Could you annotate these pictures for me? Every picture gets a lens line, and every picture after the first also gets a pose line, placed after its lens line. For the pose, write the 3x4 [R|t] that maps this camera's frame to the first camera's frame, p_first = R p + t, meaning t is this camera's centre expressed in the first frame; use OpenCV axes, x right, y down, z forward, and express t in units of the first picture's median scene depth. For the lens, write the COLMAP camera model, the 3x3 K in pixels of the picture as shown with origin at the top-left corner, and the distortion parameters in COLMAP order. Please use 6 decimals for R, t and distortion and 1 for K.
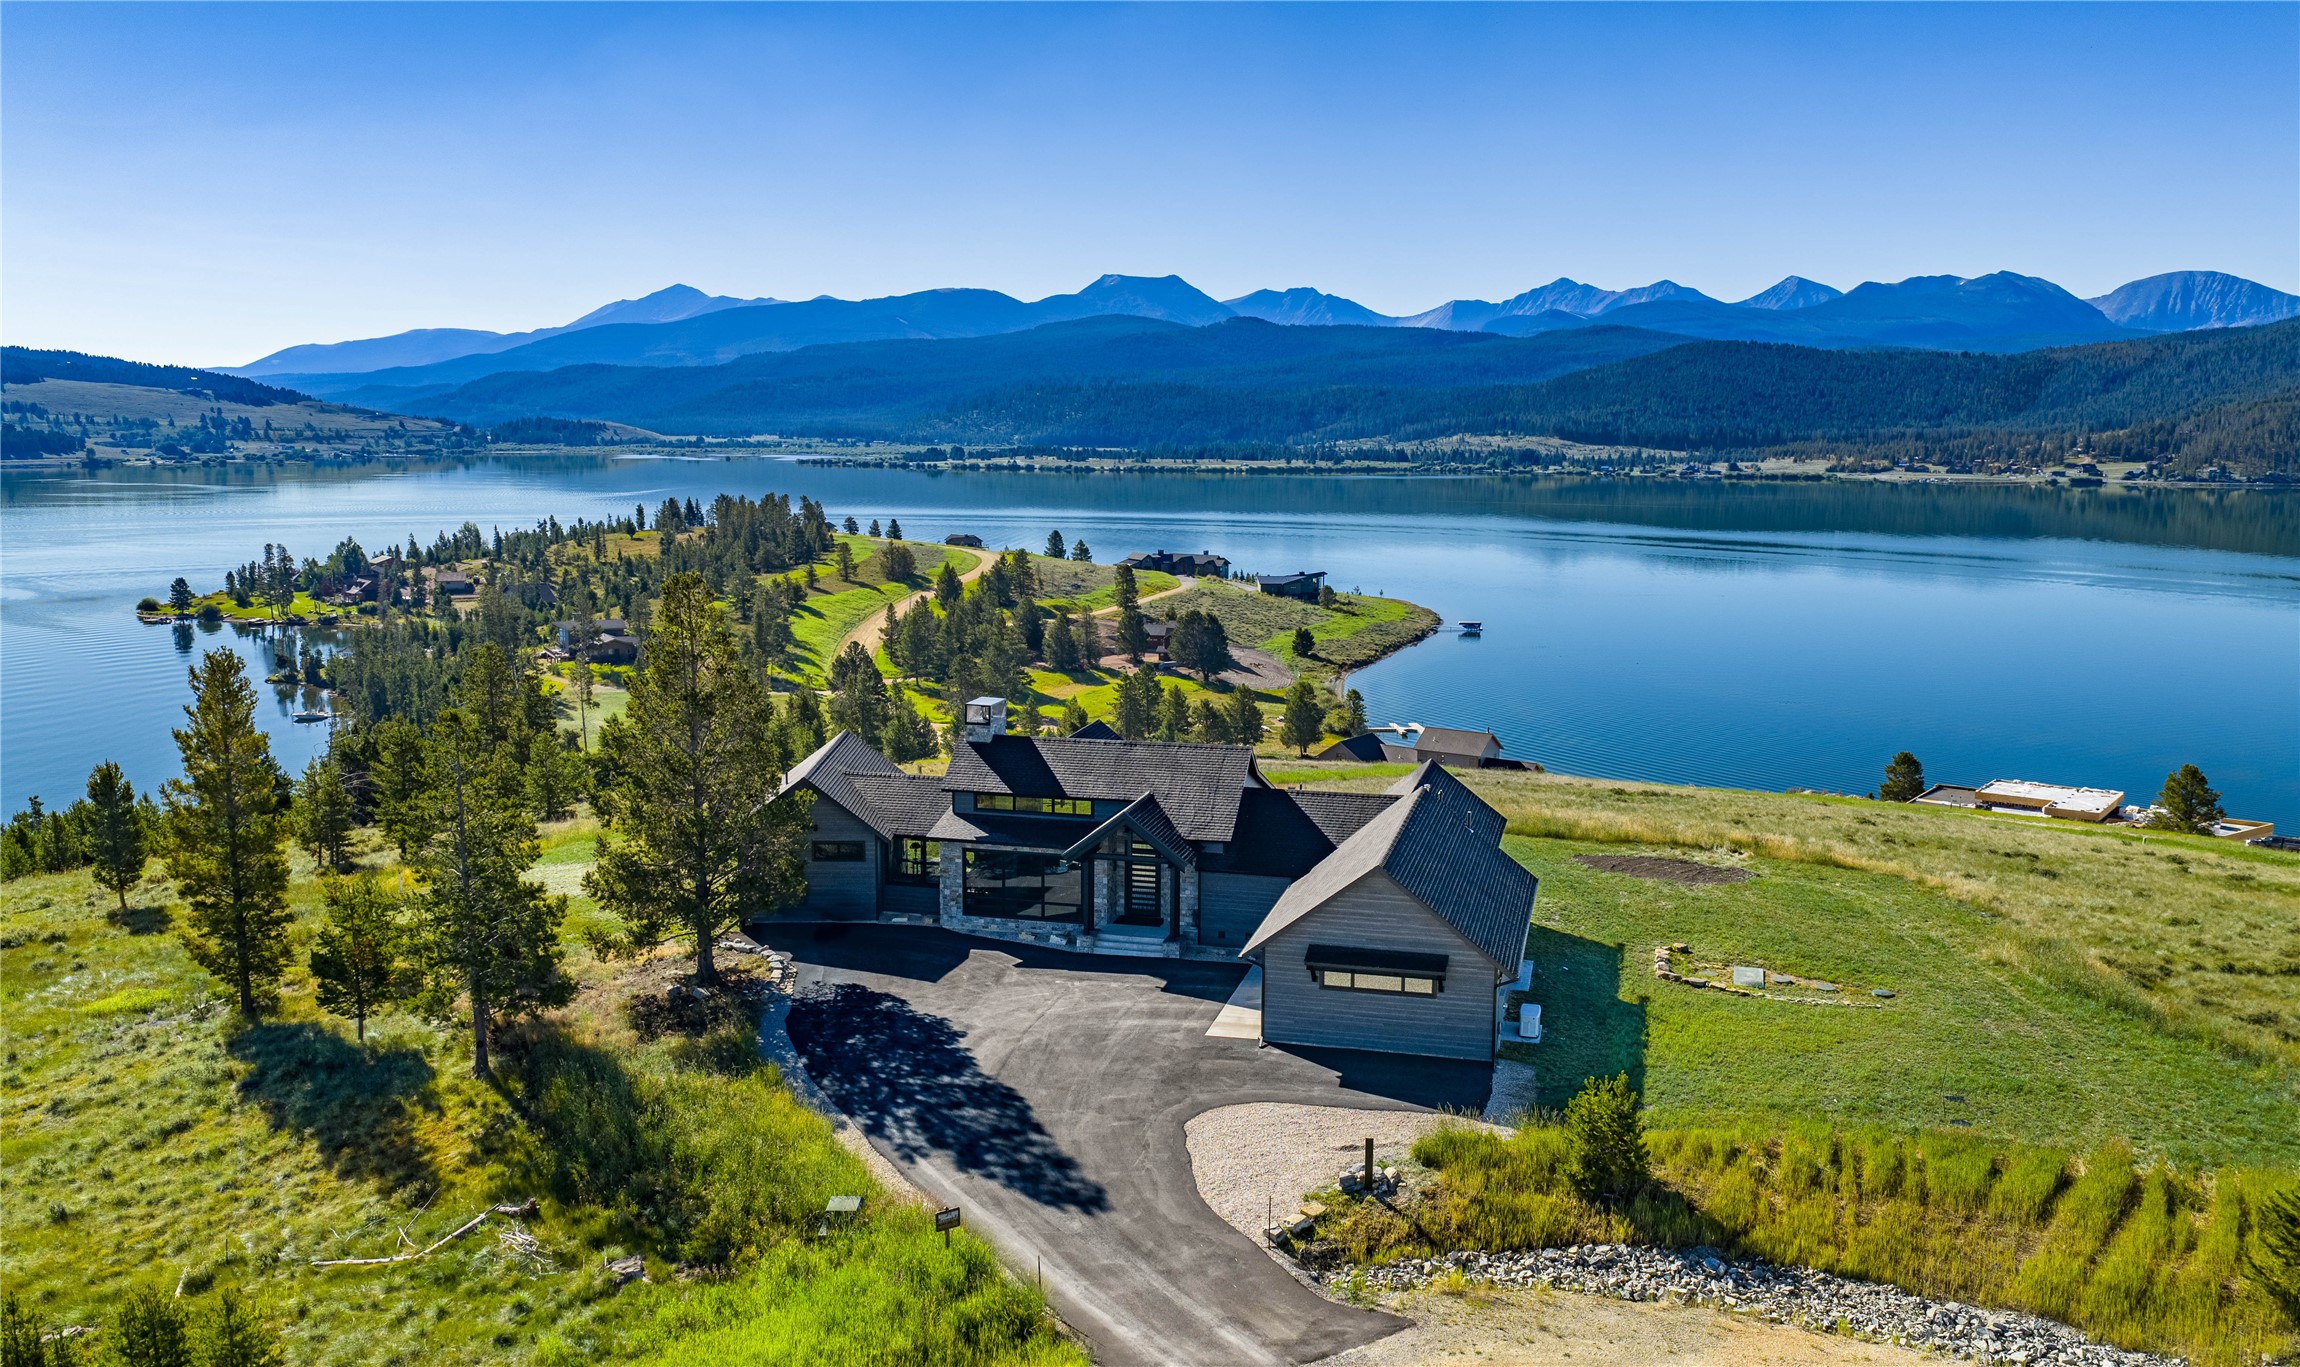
lens RADIAL K [[1907.5, 0, 1150.0], [0, 1907.5, 683.5], [0, 0, 1]] dist [0.010753, -0.013064]
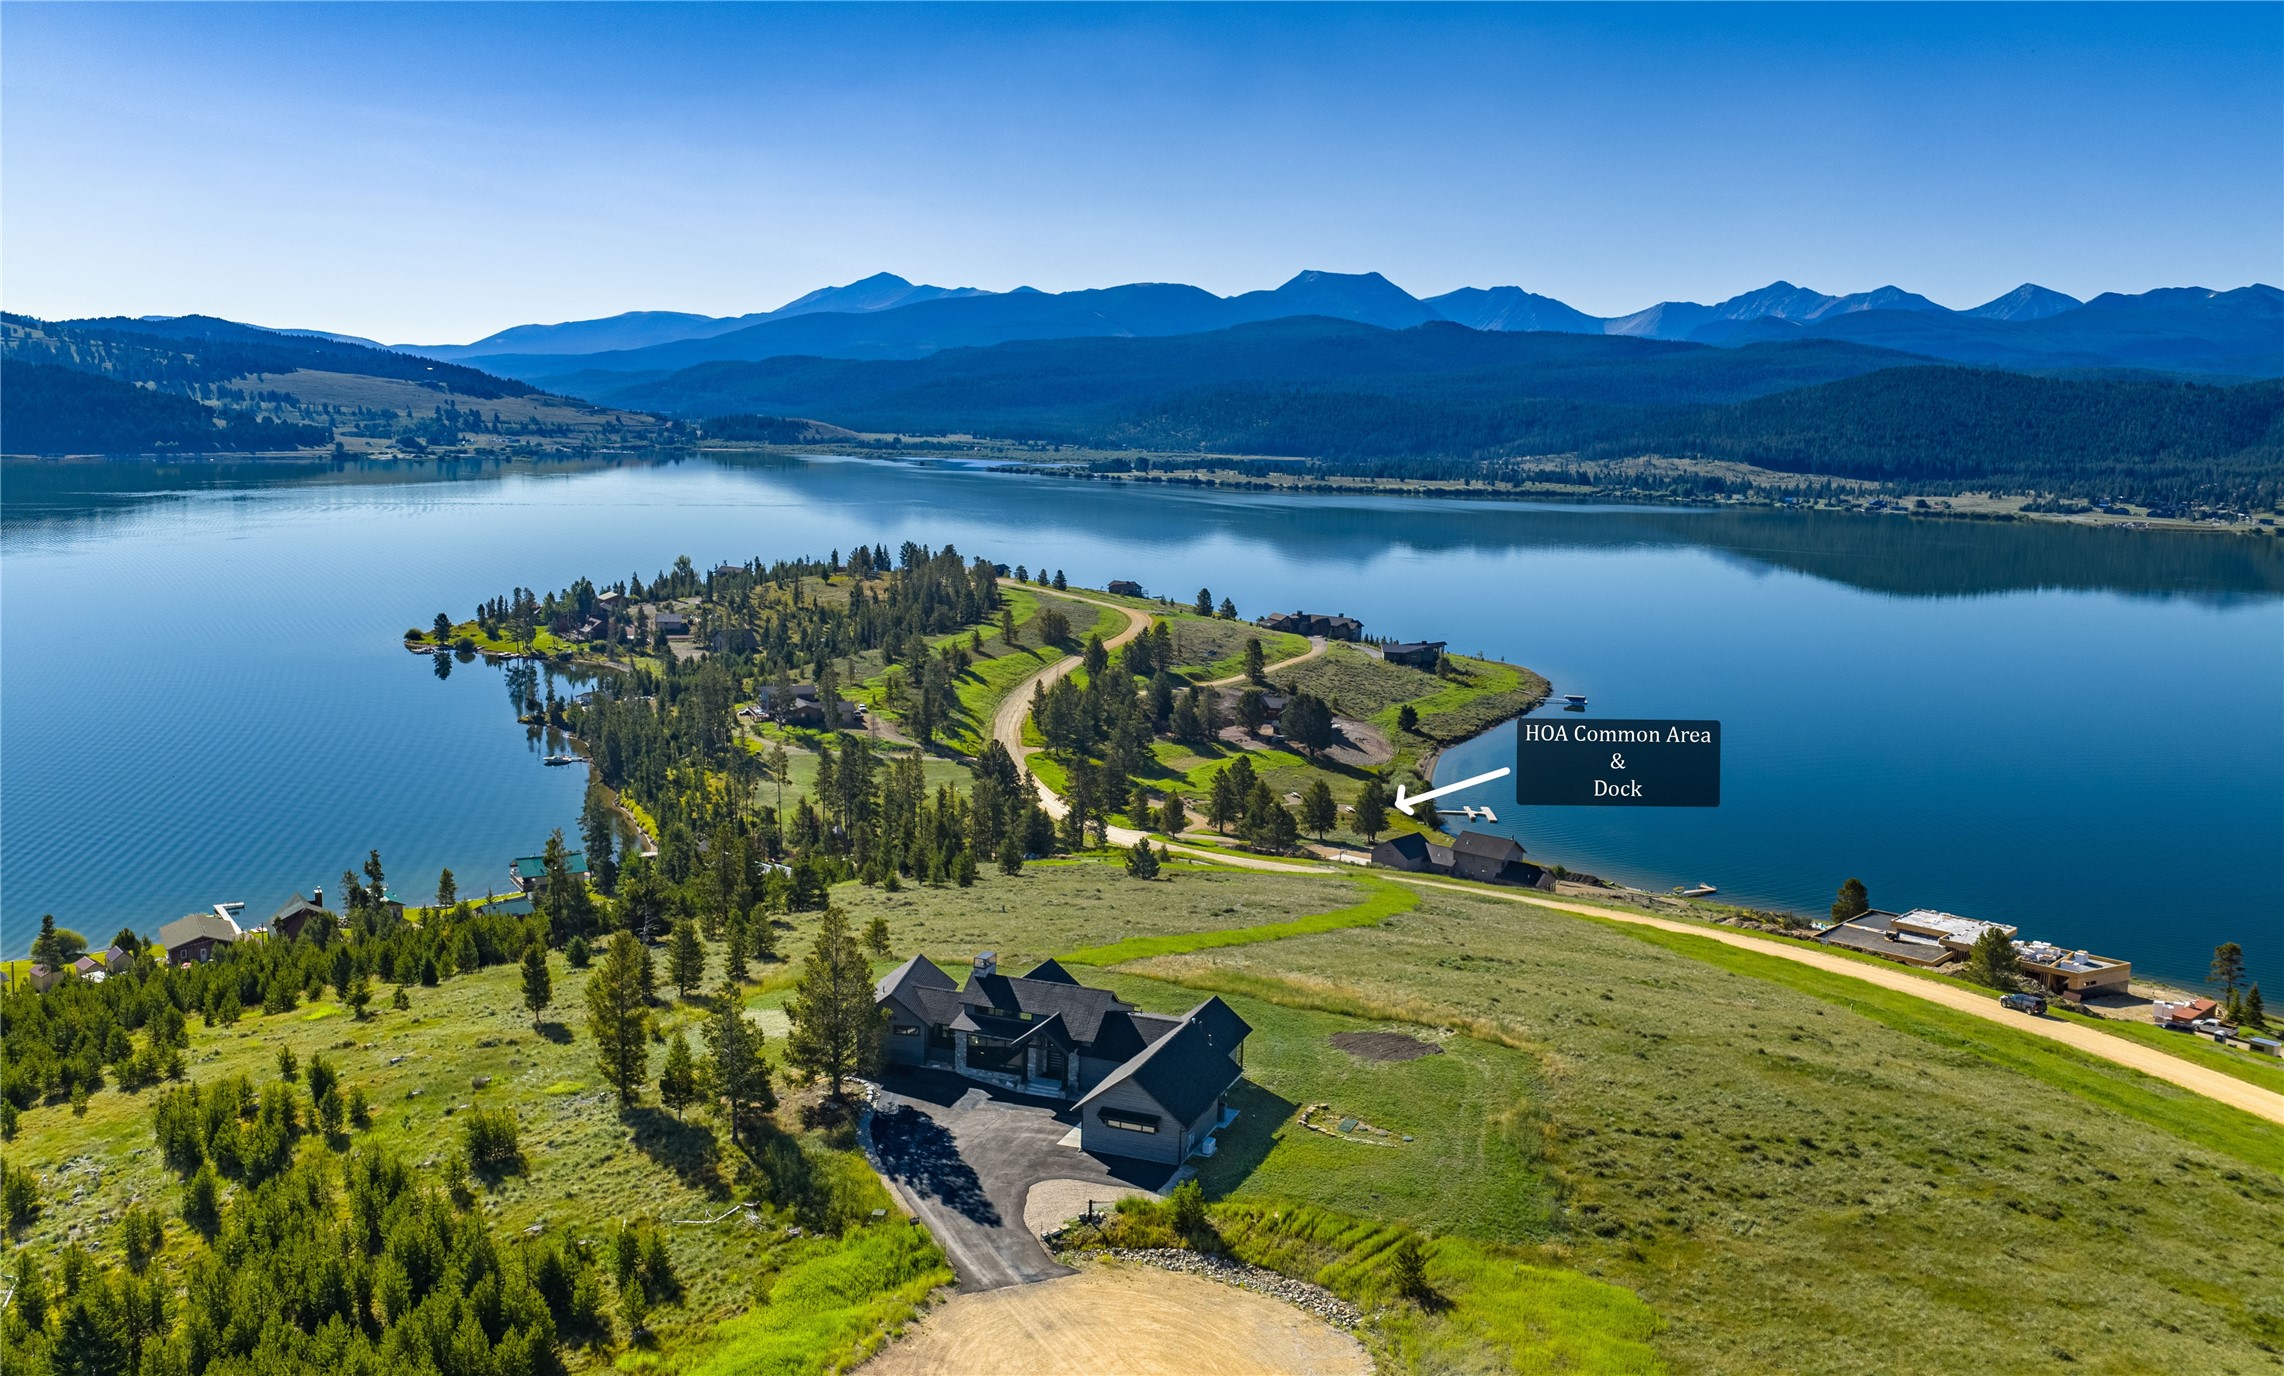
lens RADIAL K [[1908.8, 0, 1142.0], [0, 1908.8, 688.0], [0, 0, 1]] dist [0.031088, -0.065819]
pose [[0.994233, 0.040253, -0.099397, 0.027894], [-0.039881, 0.999188, 0.005730, -0.030616], [0.099547, -0.001733, 0.995031, -0.101156]]
